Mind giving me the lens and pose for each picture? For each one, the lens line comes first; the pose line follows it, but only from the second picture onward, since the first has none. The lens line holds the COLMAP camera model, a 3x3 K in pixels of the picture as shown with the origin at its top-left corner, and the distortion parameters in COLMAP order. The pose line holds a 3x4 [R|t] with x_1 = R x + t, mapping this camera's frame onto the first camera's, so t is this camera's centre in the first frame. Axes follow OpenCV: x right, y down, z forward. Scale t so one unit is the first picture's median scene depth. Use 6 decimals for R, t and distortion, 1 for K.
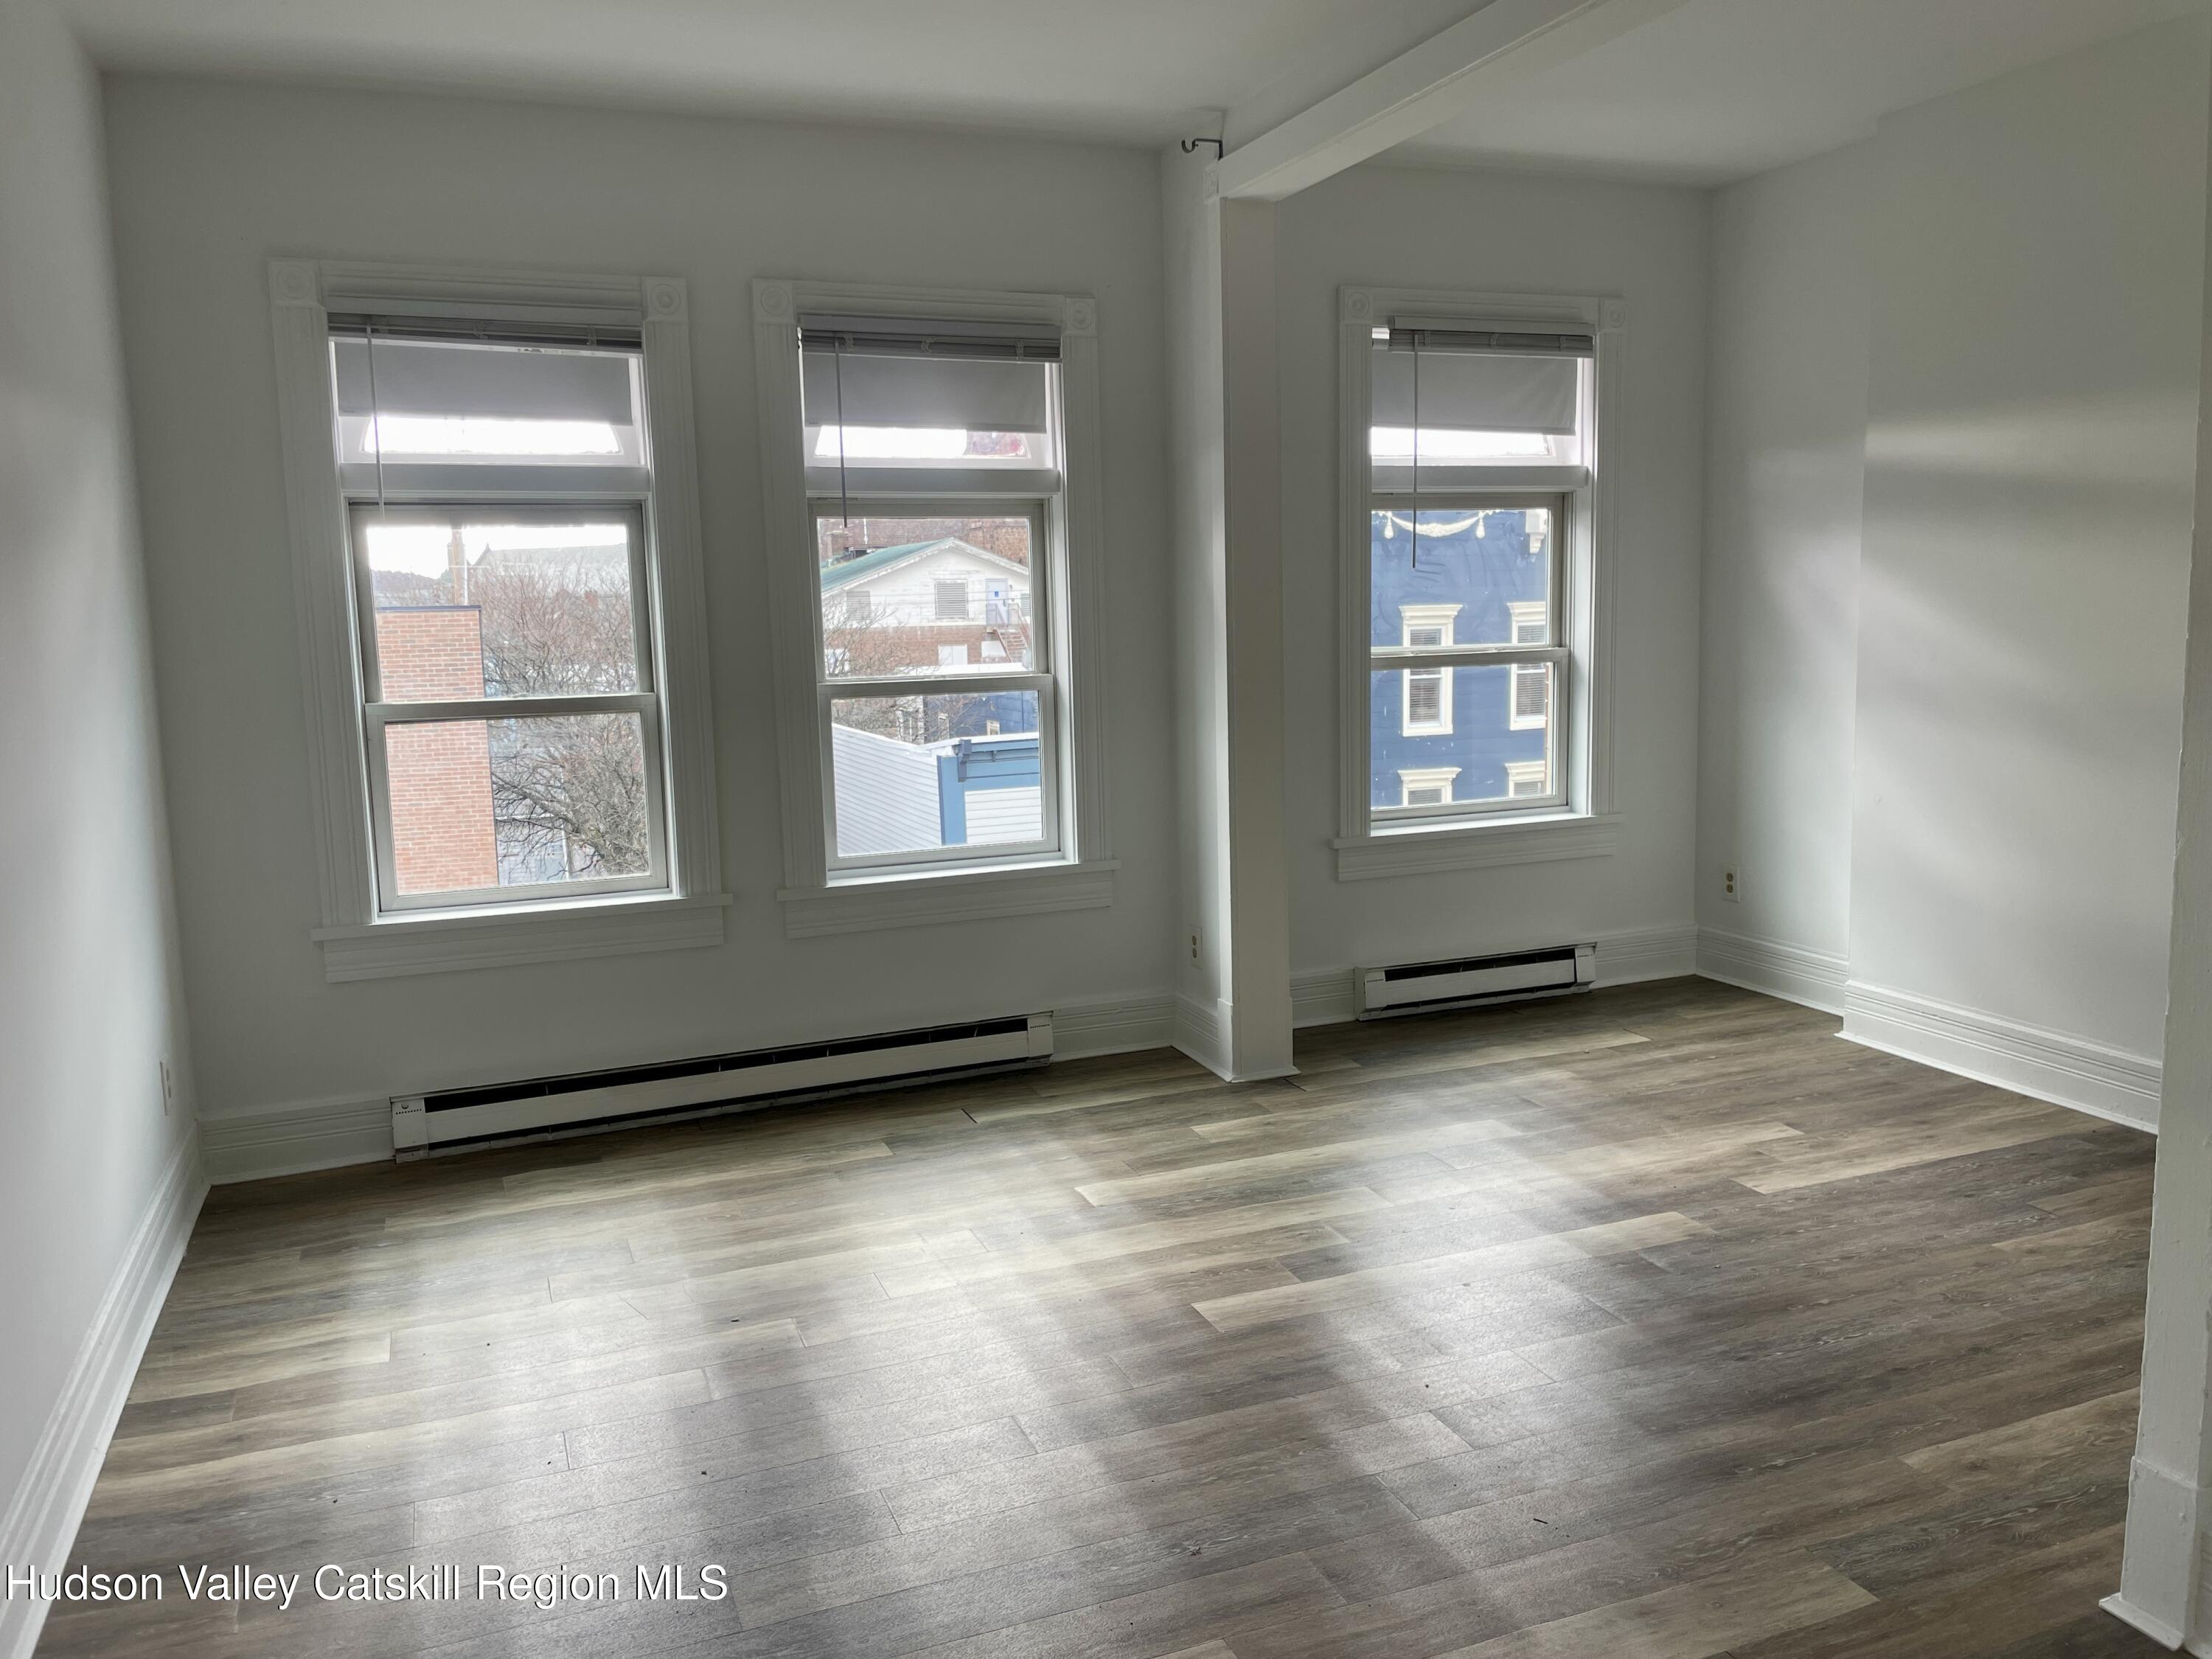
lens RADIAL K [[1676.2, 0, 1114.1], [0, 1676.2, 811.7], [0, 0, 1]] dist [0.073314, -0.093799]
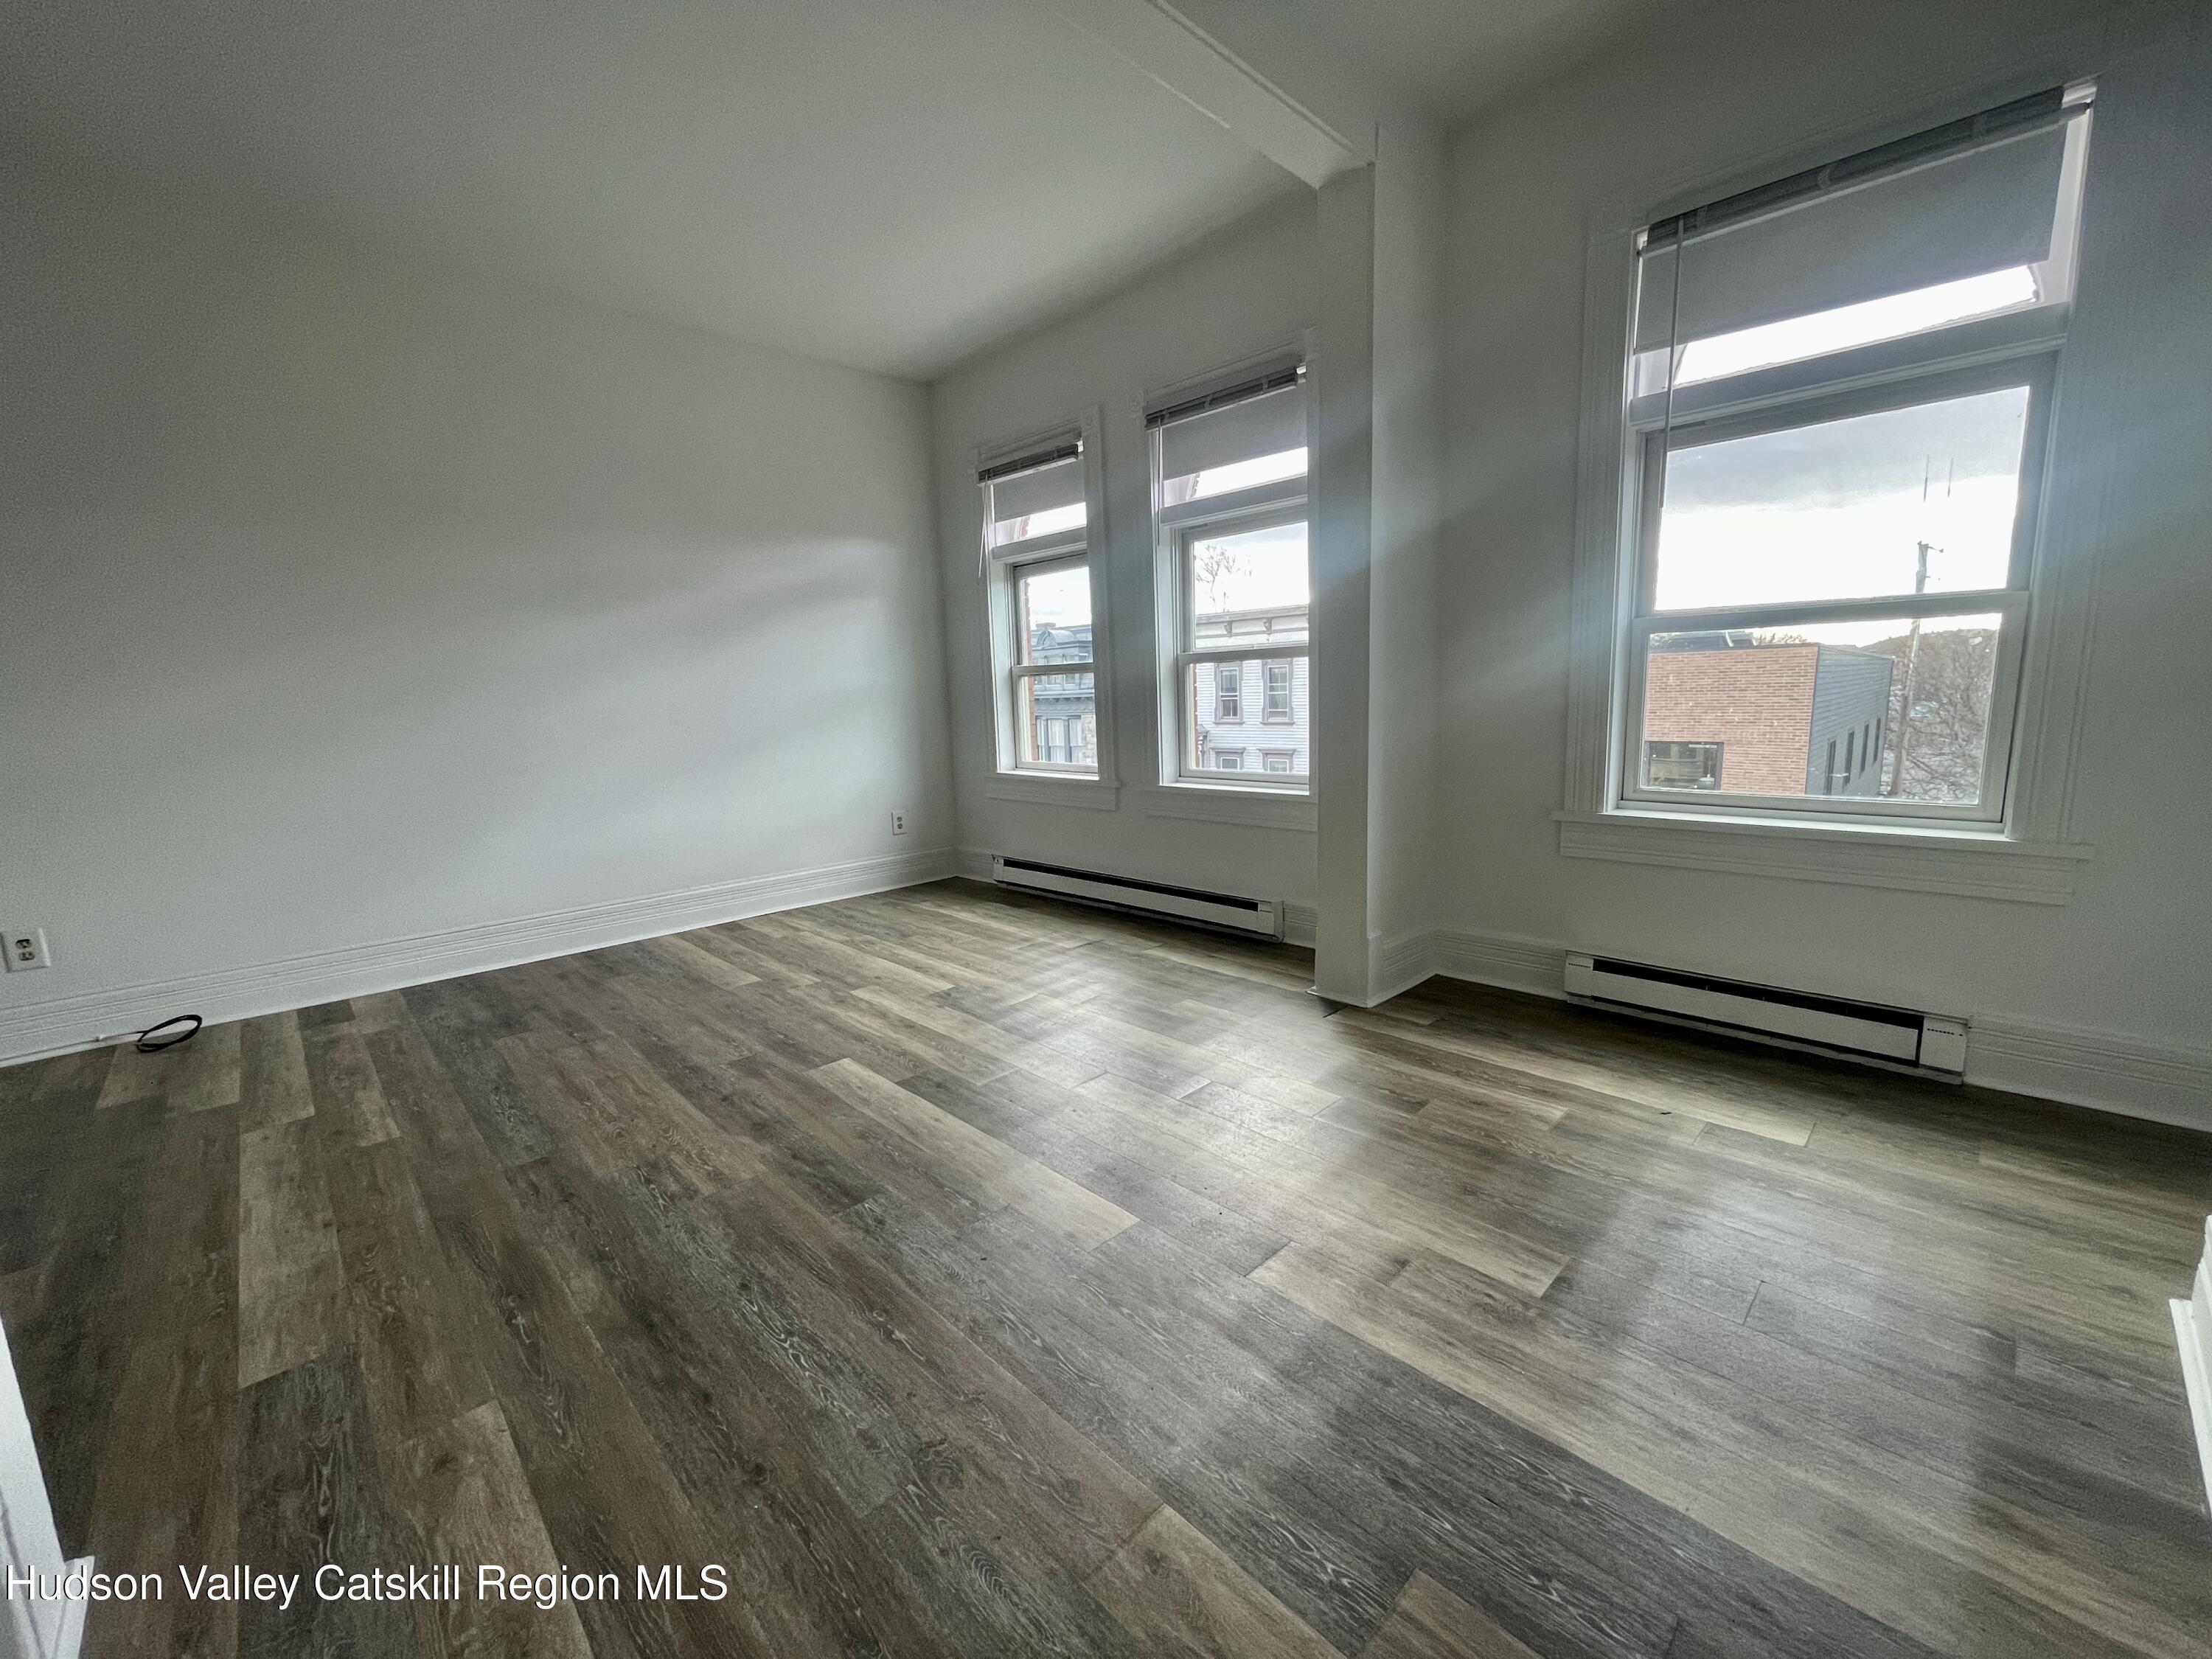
lens RADIAL K [[890.3, 0, 1112.5], [0, 890.3, 832.0], [0, 0, 1]] dist [-0.003940, 0.000688]
pose [[0.385018, 0.158965, -0.909116, 0.583826], [-0.094305, 0.986675, 0.132588, -0.018179], [0.918078, 0.034685, 0.394878, 0.652220]]
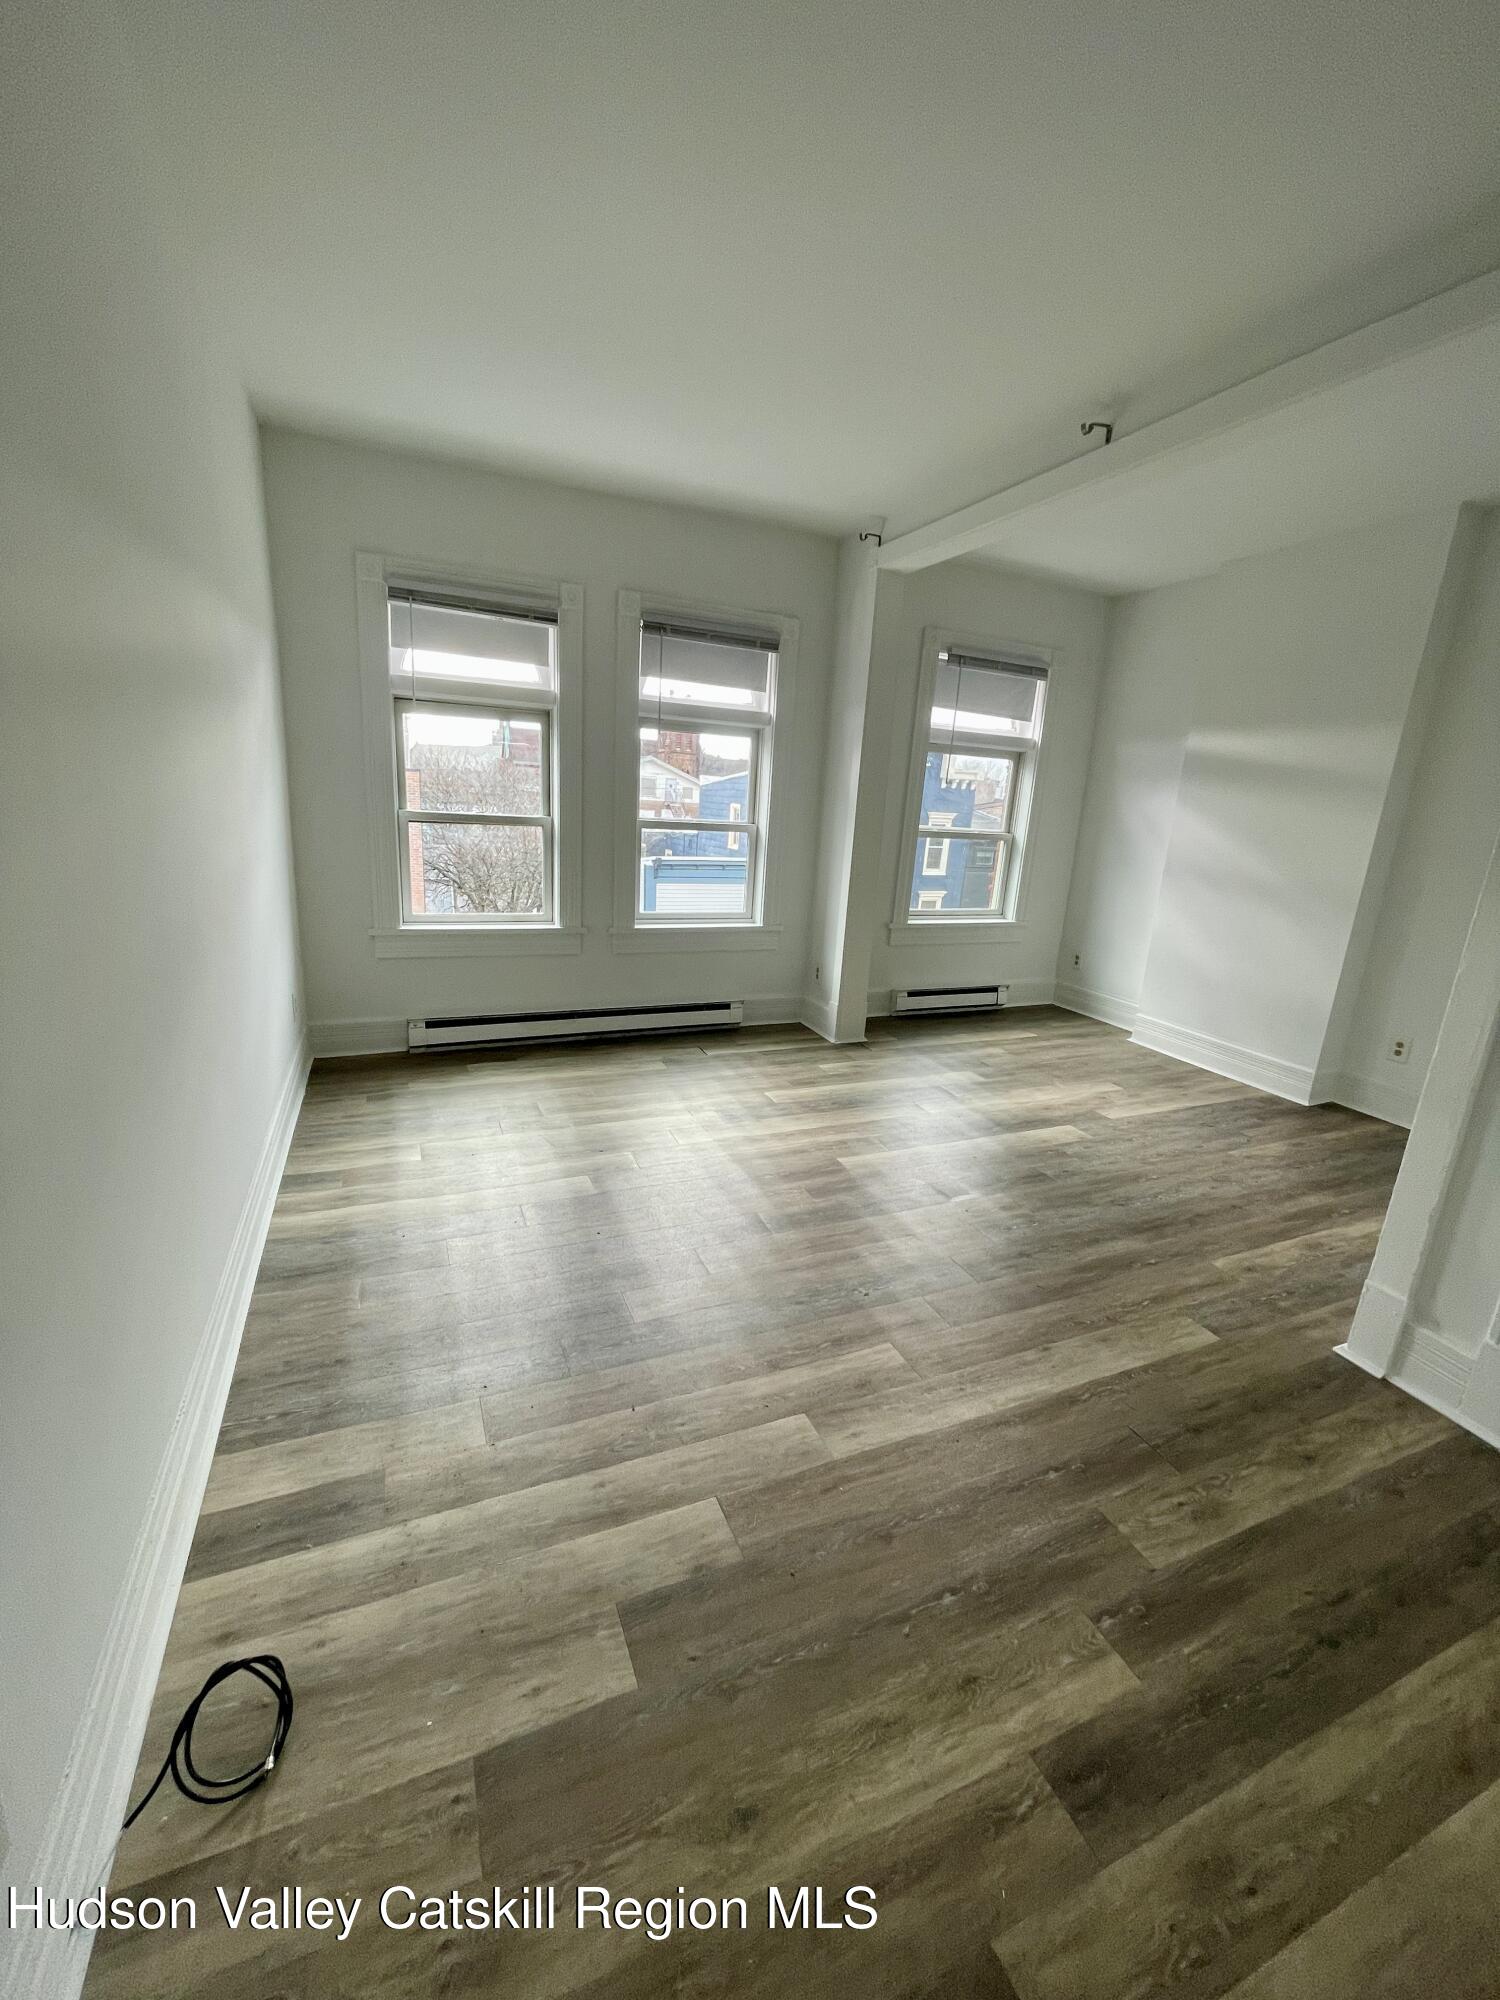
lens RADIAL K [[805.0, 0, 748.0], [0, 805.0, 1001.6], [0, 0, 1]] dist [-0.003940, 0.000688]
pose [[0.996135, 0.073631, 0.047892, -0.082201], [-0.079031, 0.989270, 0.122877, 0.005216], [-0.038330, -0.126187, 0.991266, 0.079447]]
